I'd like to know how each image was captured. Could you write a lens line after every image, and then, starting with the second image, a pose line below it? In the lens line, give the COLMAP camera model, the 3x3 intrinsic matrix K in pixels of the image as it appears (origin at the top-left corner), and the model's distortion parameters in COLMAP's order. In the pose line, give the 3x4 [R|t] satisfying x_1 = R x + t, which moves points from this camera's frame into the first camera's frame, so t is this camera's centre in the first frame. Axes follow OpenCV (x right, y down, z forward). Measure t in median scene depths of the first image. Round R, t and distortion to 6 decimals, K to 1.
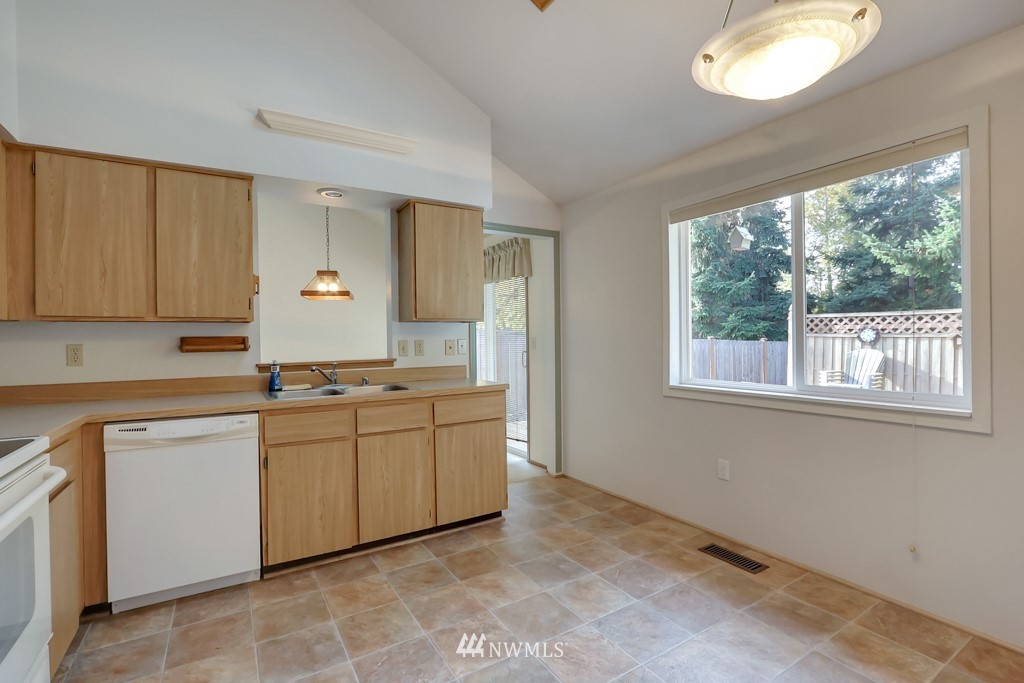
lens RADIAL K [[474.2, 0, 507.7], [0, 474.2, 335.8], [0, 0, 1]] dist [-0.011711, 0.000560]
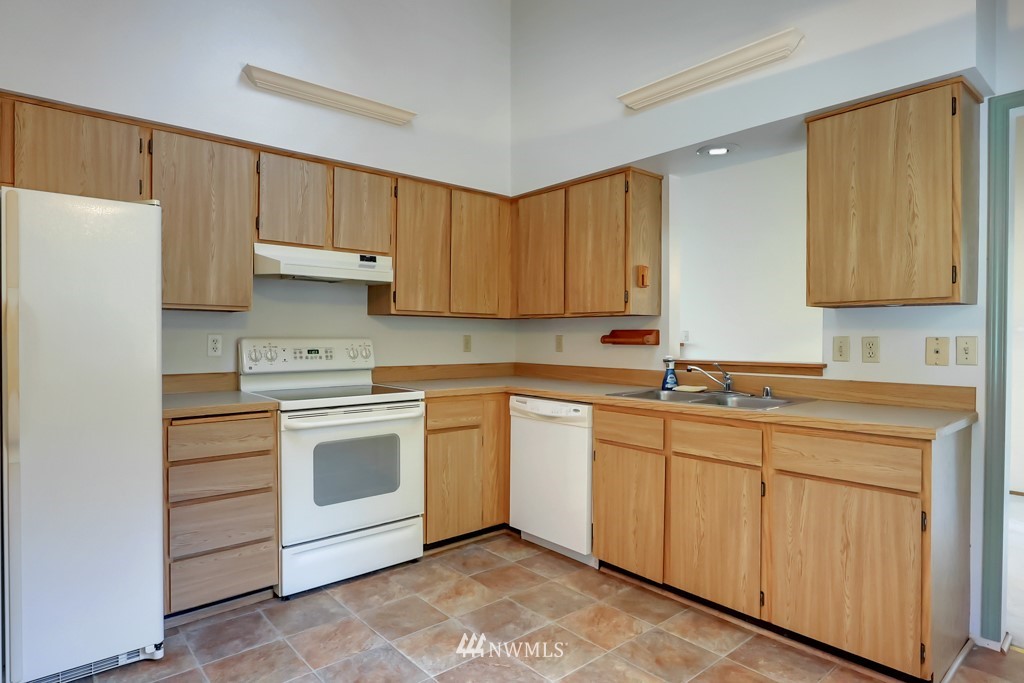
lens RADIAL K [[578.1, 0, 505.8], [0, 578.1, 340.6], [0, 0, 1]] dist [-0.016375, -0.000030]
pose [[0.159450, 0.021681, -0.986968, 0.630796], [0.001624, 0.999752, 0.022224, -0.003679], [0.987205, -0.005146, 0.159375, 0.582230]]
